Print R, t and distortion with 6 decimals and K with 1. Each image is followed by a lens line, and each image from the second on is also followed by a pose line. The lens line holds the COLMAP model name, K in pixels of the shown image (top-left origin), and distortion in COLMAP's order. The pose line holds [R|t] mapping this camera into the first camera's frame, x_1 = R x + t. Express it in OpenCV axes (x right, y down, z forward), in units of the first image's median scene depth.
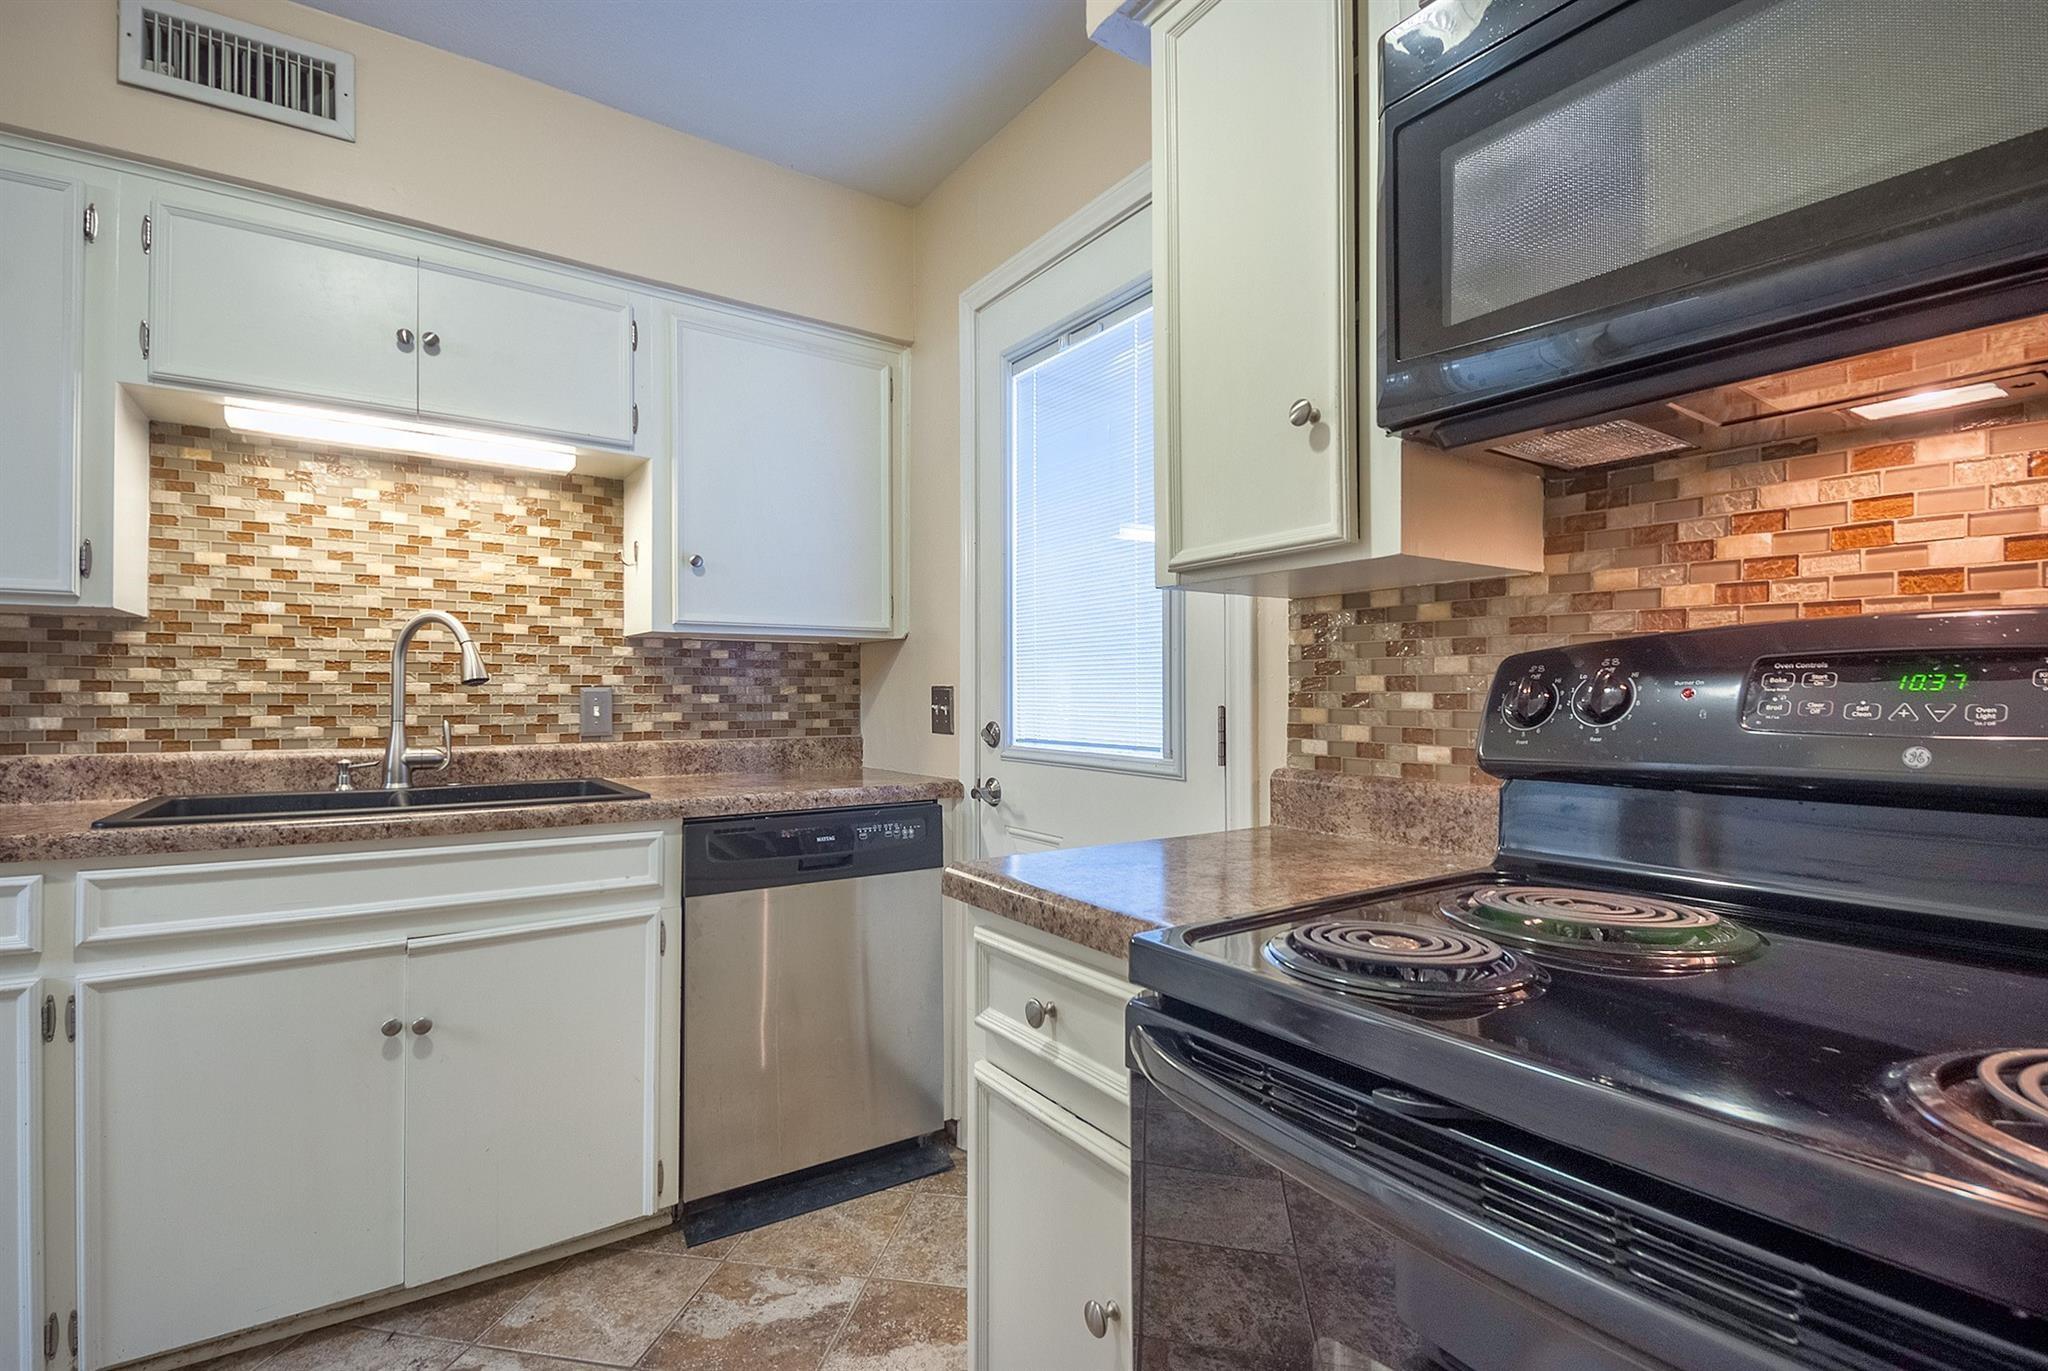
lens RADIAL K [[945.6, 0, 1024.8], [0, 945.6, 677.8], [0, 0, 1]] dist [0.000871, -0.000410]
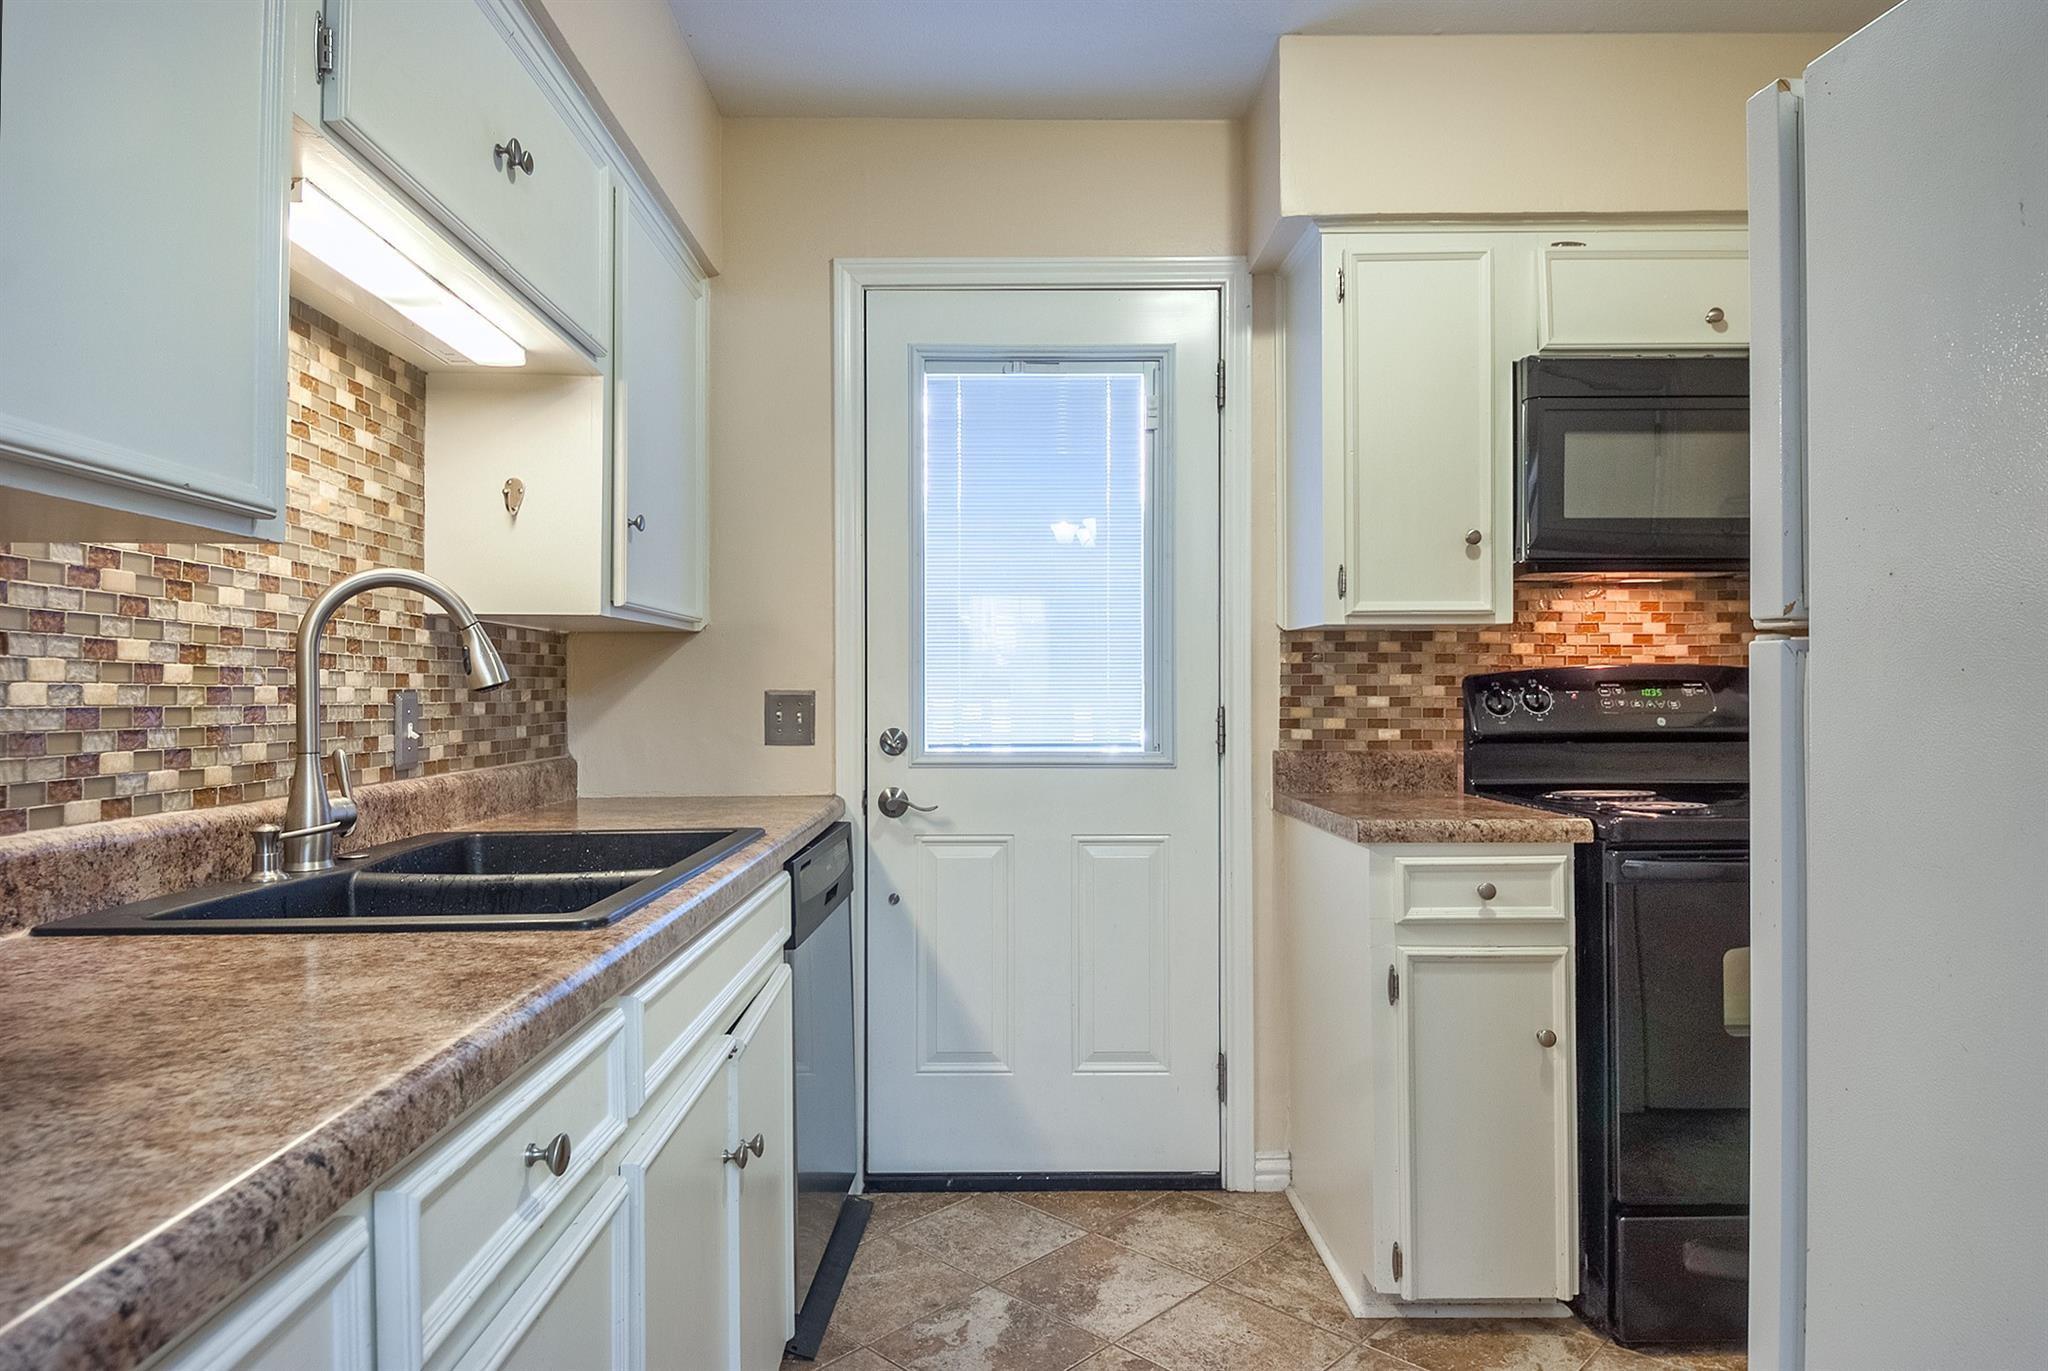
lens RADIAL K [[1214.1, 0, 1024.0], [0, 1214.1, 685.5], [0, 0, 1]] dist [0.002175, 0.000458]
pose [[0.550356, 0.002799, 0.834925, -1.338569], [-0.011142, 0.999930, 0.003992, -0.003922], [-0.834856, -0.011499, 0.550349, 0.297413]]
